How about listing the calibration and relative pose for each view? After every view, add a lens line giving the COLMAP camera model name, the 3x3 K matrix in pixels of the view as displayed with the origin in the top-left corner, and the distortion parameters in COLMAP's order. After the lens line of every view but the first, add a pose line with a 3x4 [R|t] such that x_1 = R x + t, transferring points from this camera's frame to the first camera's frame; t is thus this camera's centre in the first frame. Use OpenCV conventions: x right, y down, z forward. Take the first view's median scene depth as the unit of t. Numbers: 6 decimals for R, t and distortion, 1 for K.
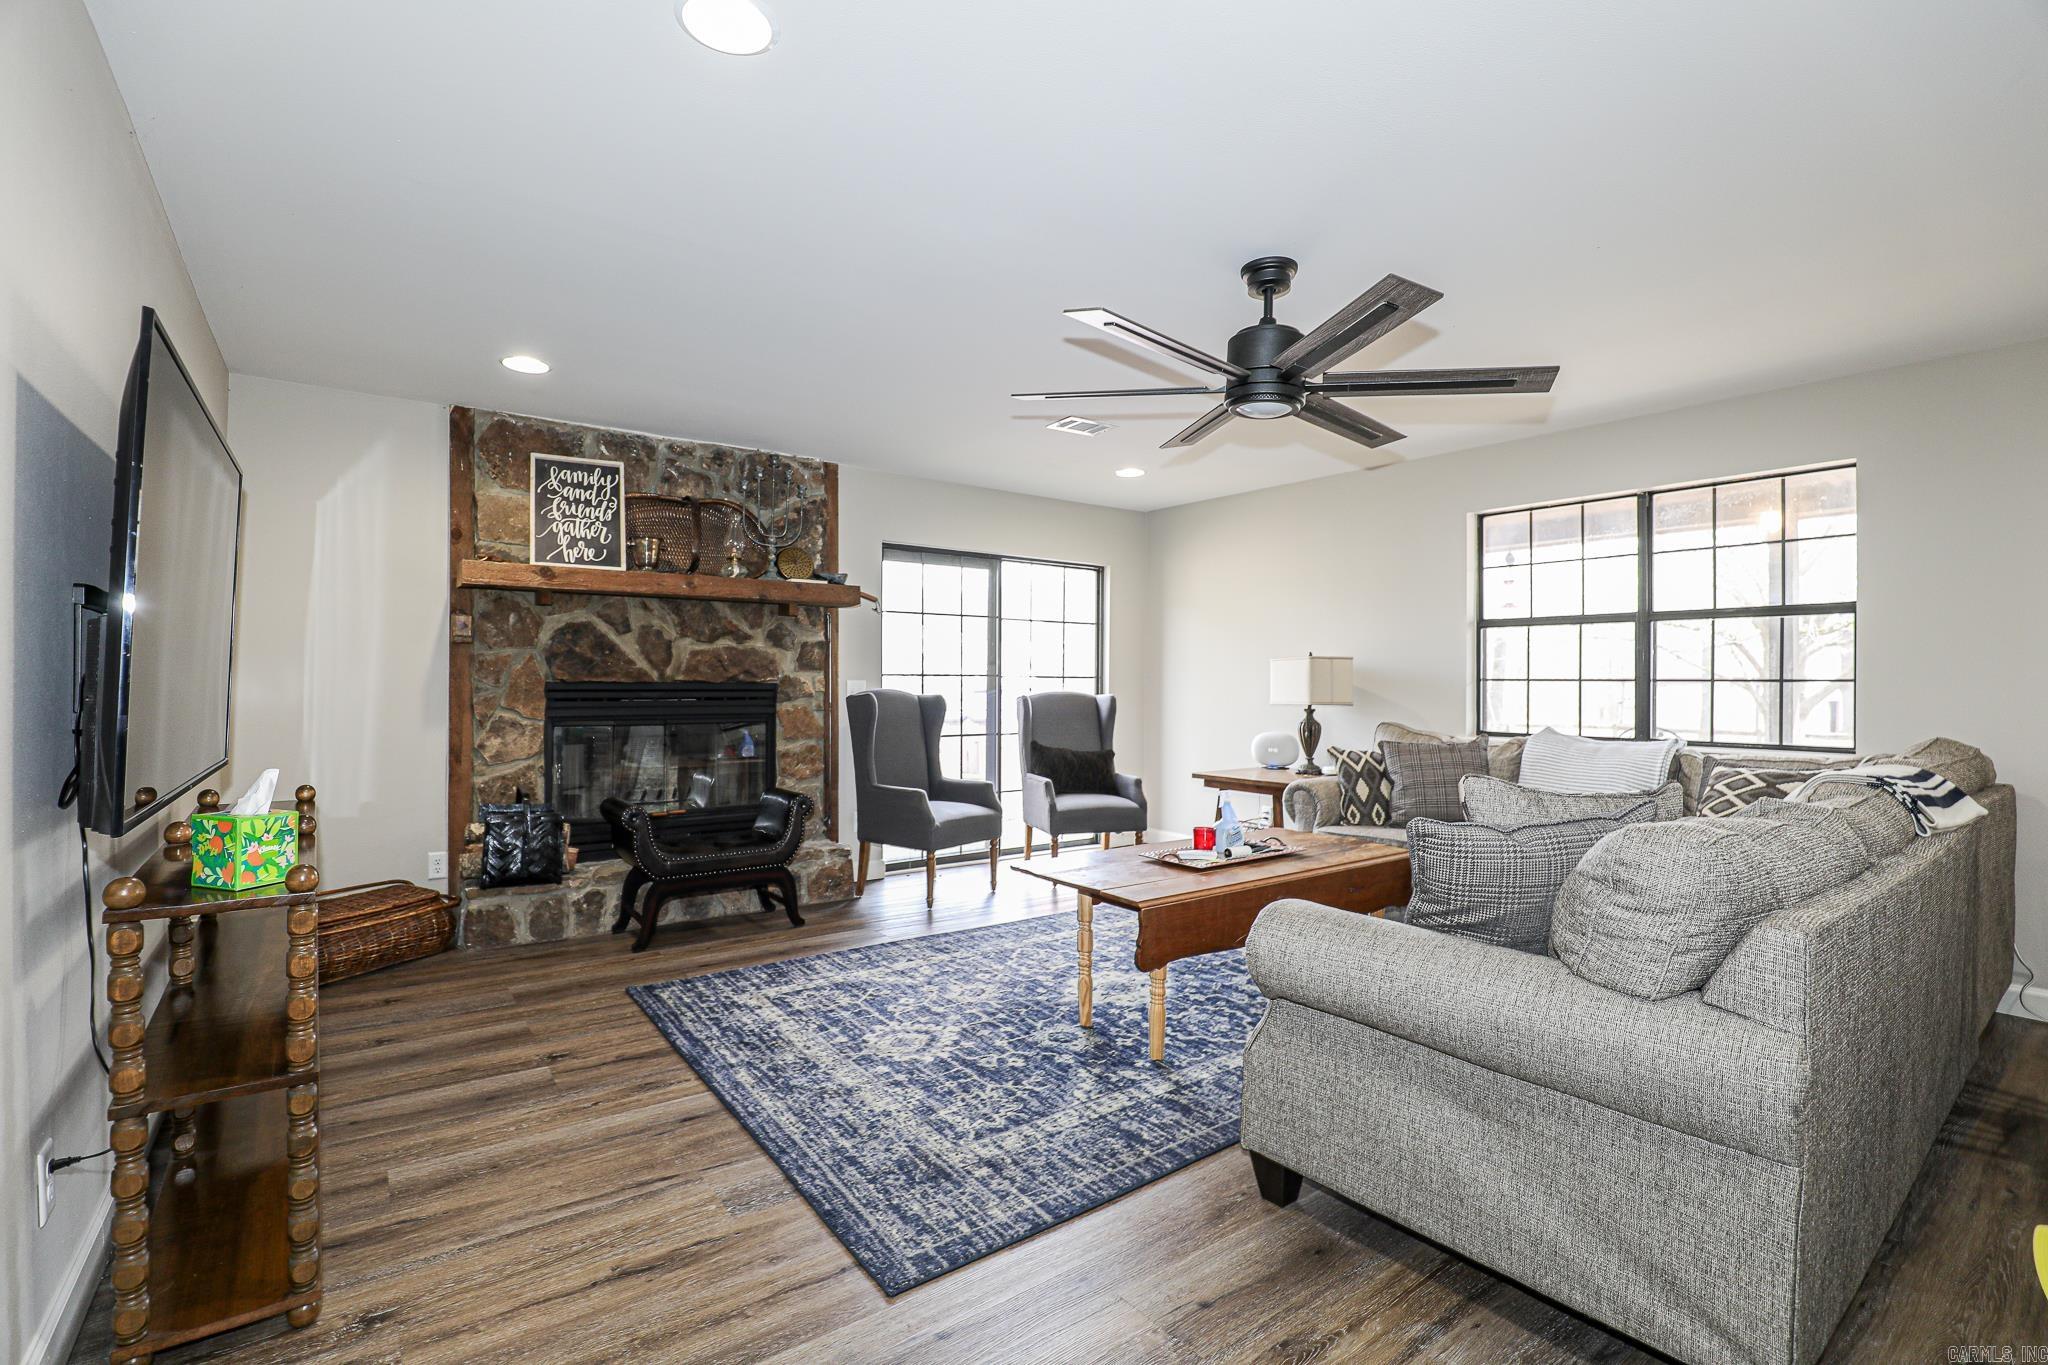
lens RADIAL K [[937.8, 0, 1033.4], [0, 937.8, 684.1], [0, 0, 1]] dist [-0.040667, -0.000131]
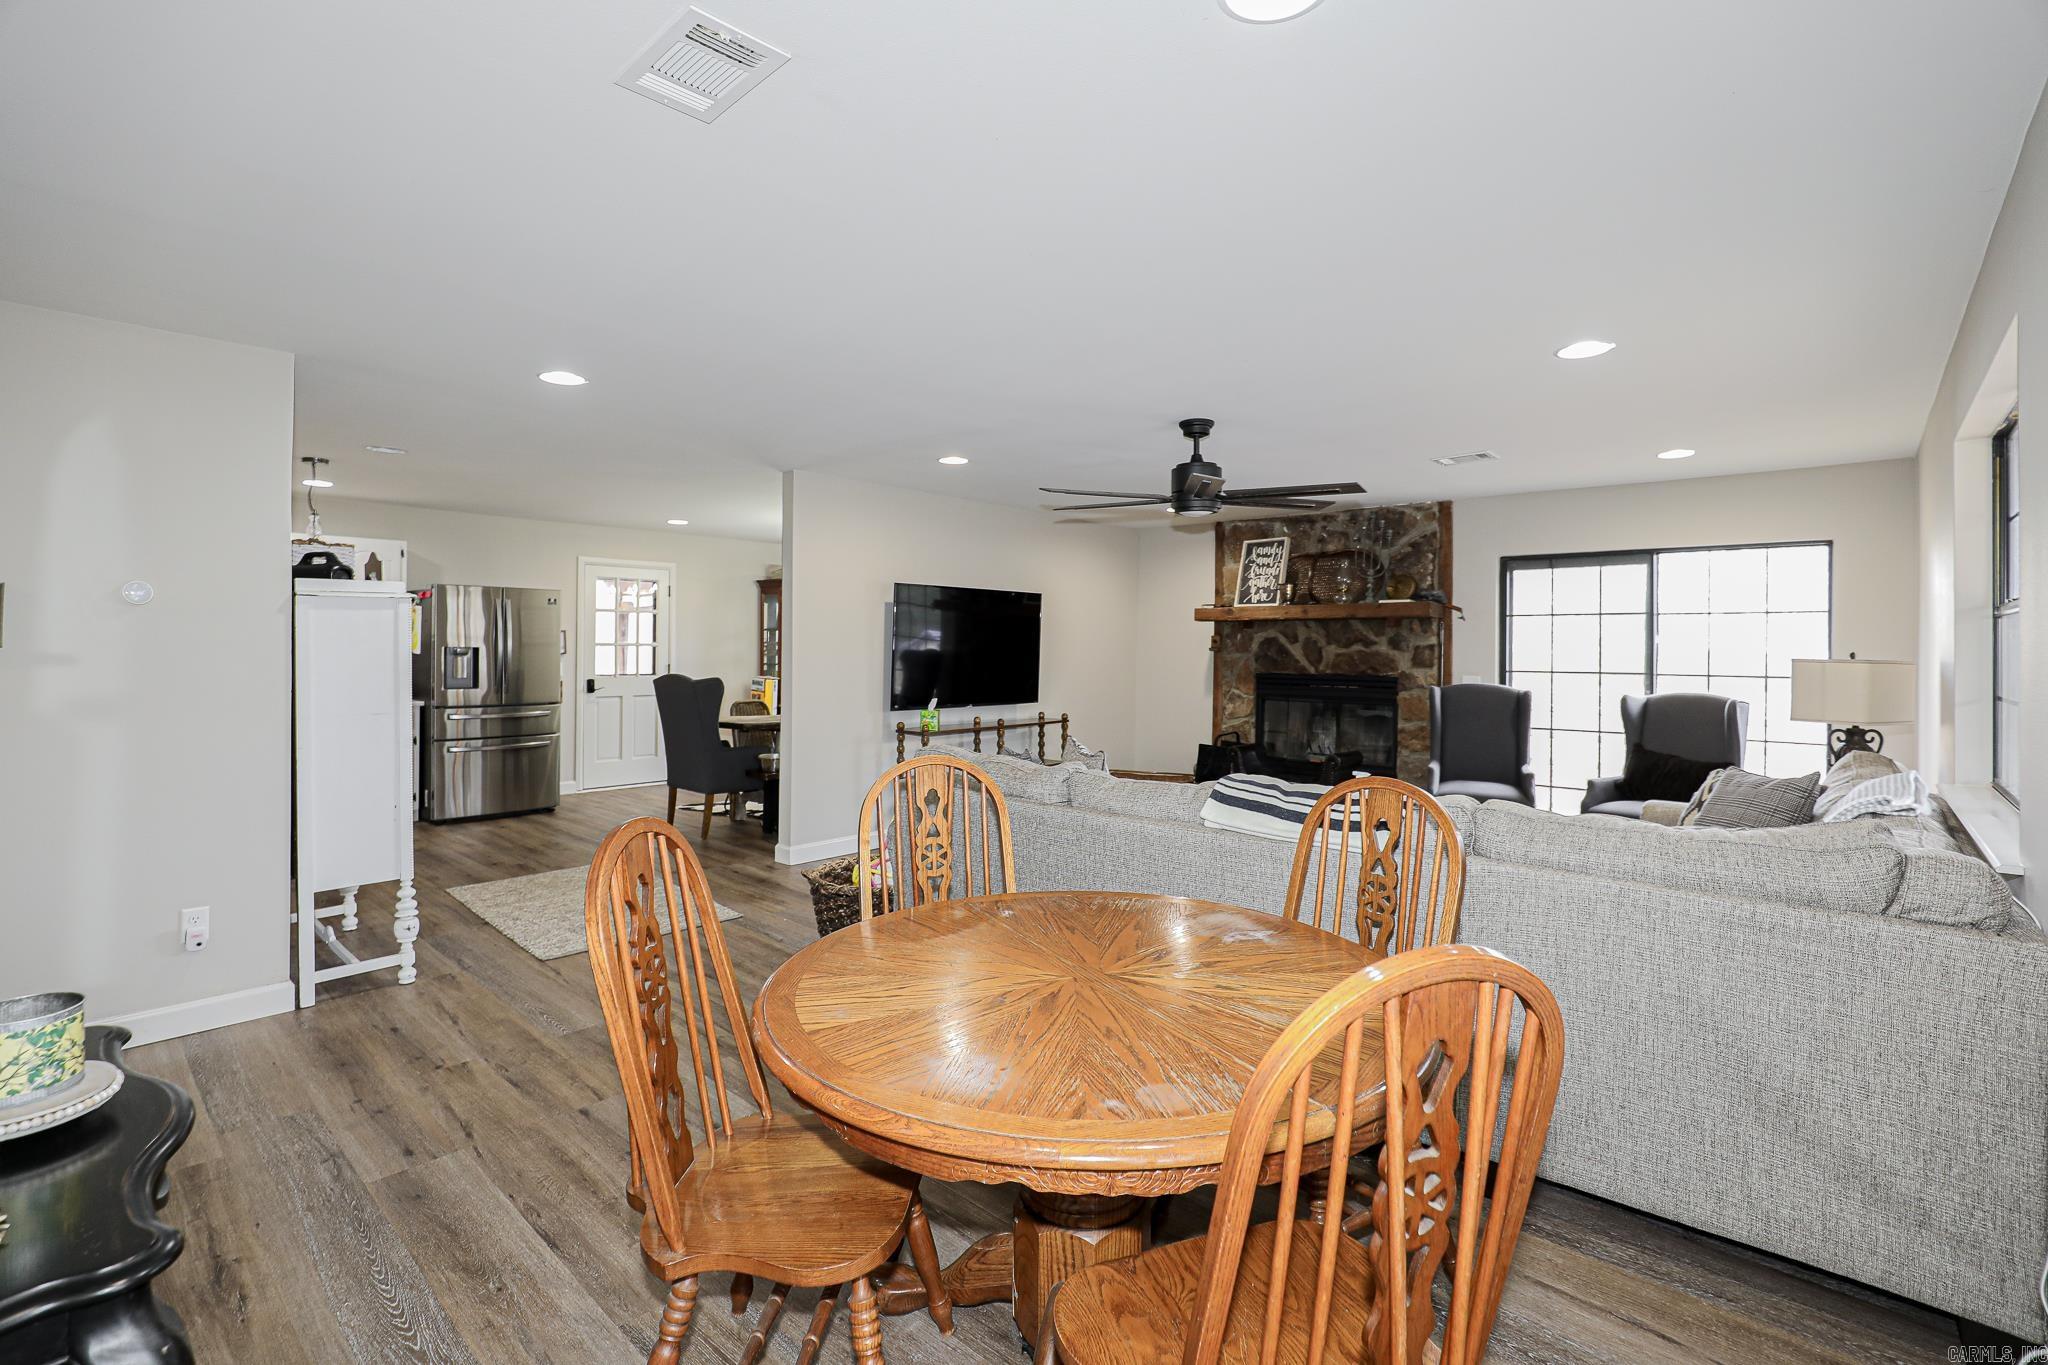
lens RADIAL K [[927.5, 0, 1018.8], [0, 927.5, 674.6], [0, 0, 1]] dist [-0.037873, 0.000475]
pose [[0.177943, 0.021026, -0.983816, 1.222907], [-0.010210, 0.999757, 0.019520, -0.032086], [0.983988, 0.006571, 0.178115, 0.307199]]
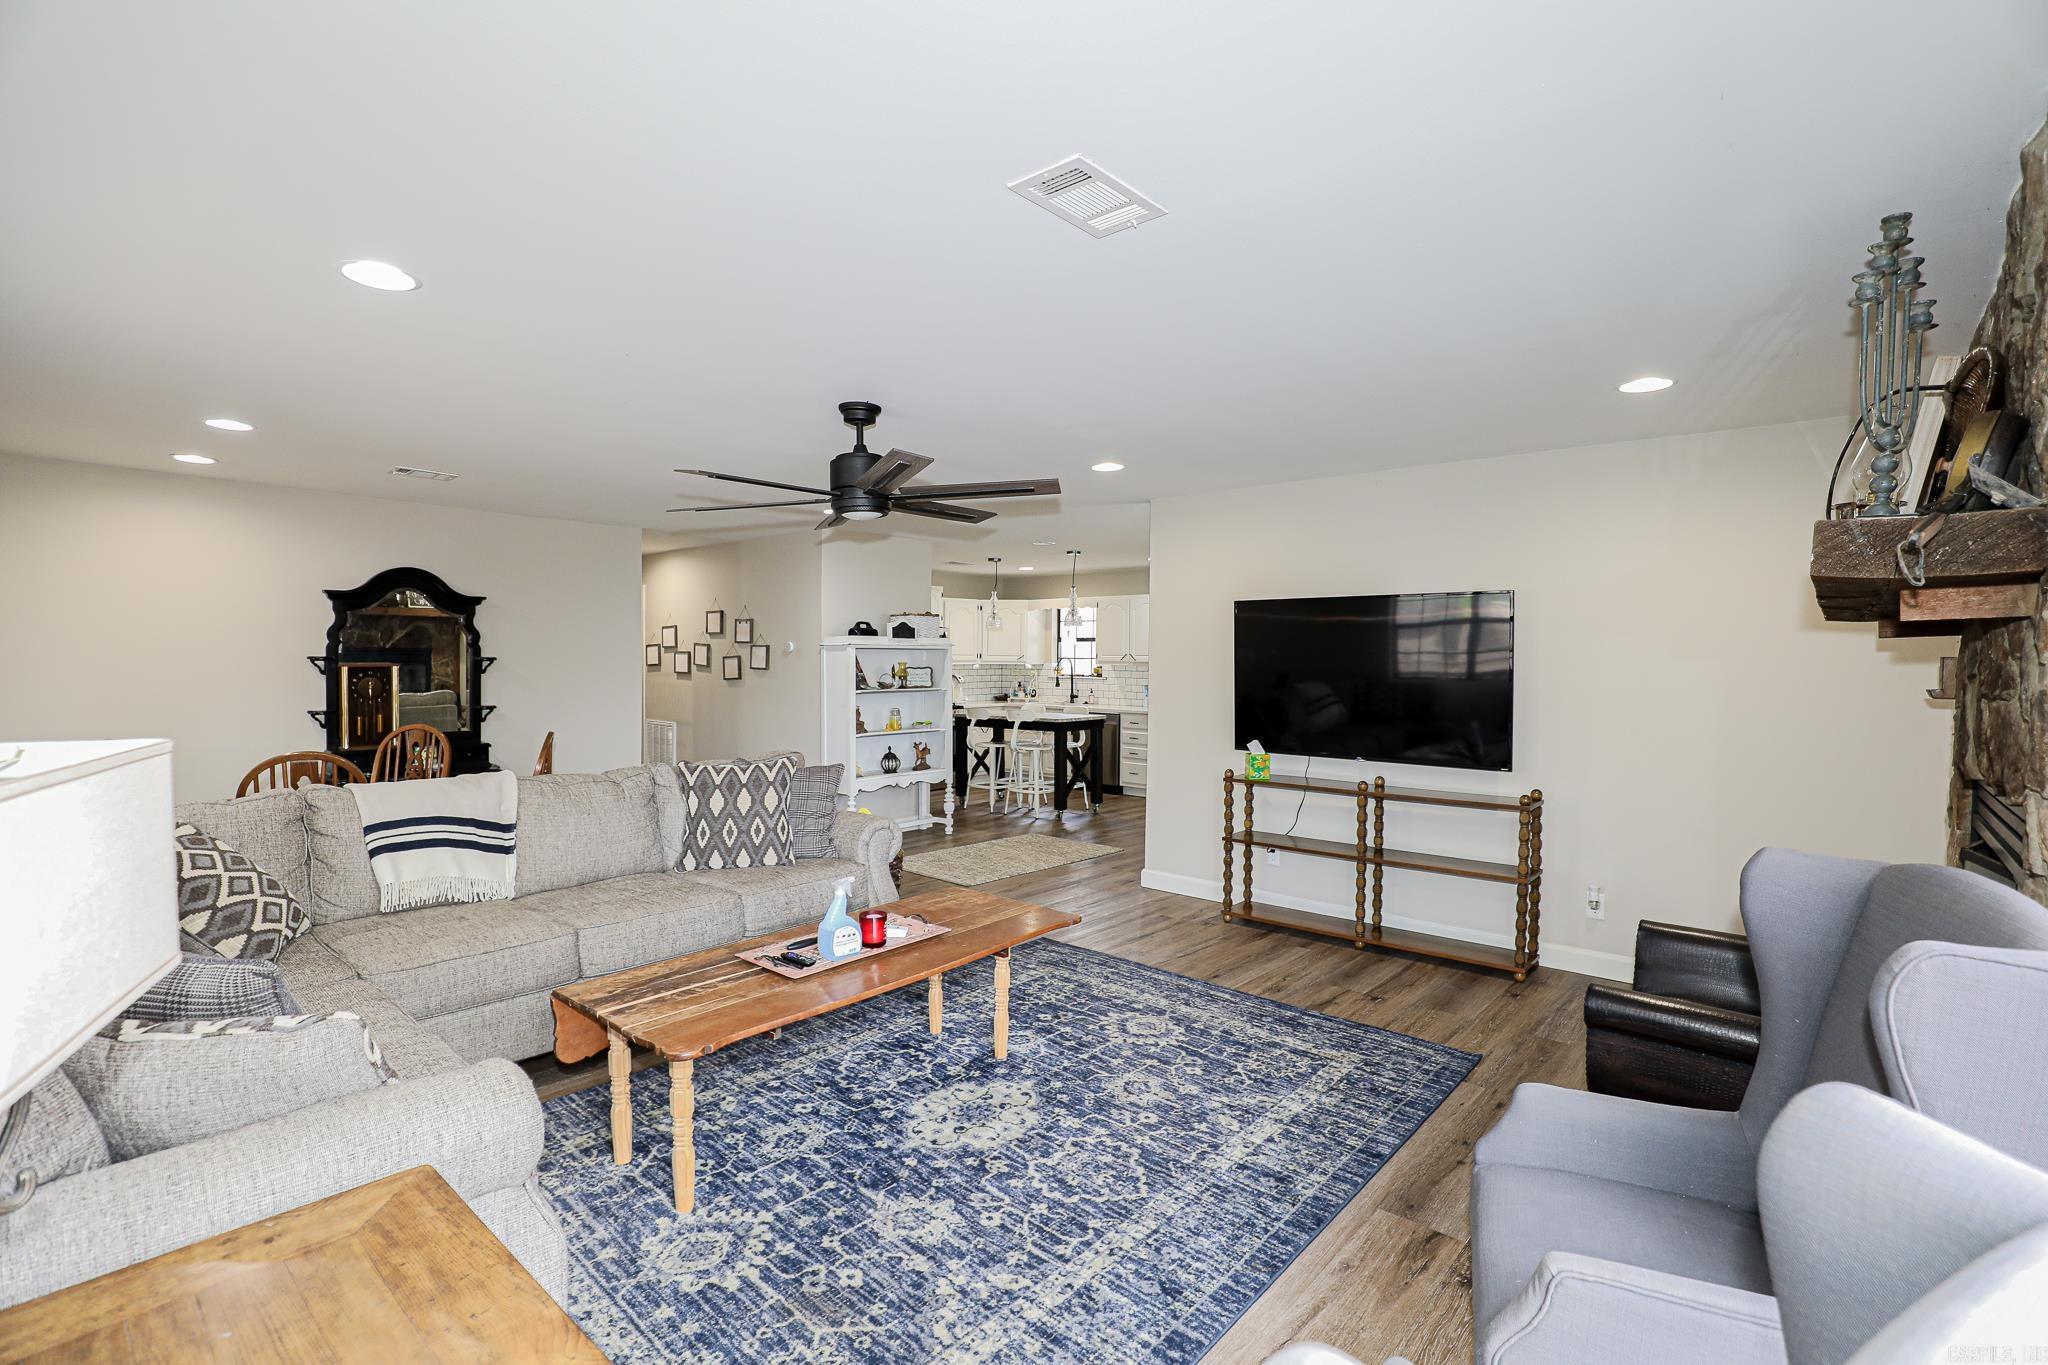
lens RADIAL K [[924.1, 0, 1049.2], [0, 924.1, 693.3], [0, 0, 1]] dist [-0.034081, 0.001479]
pose [[-0.976834, -0.008150, -0.213845, 0.187024], [-0.016996, 0.999073, 0.039563, -0.070660], [0.213324, 0.042281, -0.976066, 1.648827]]
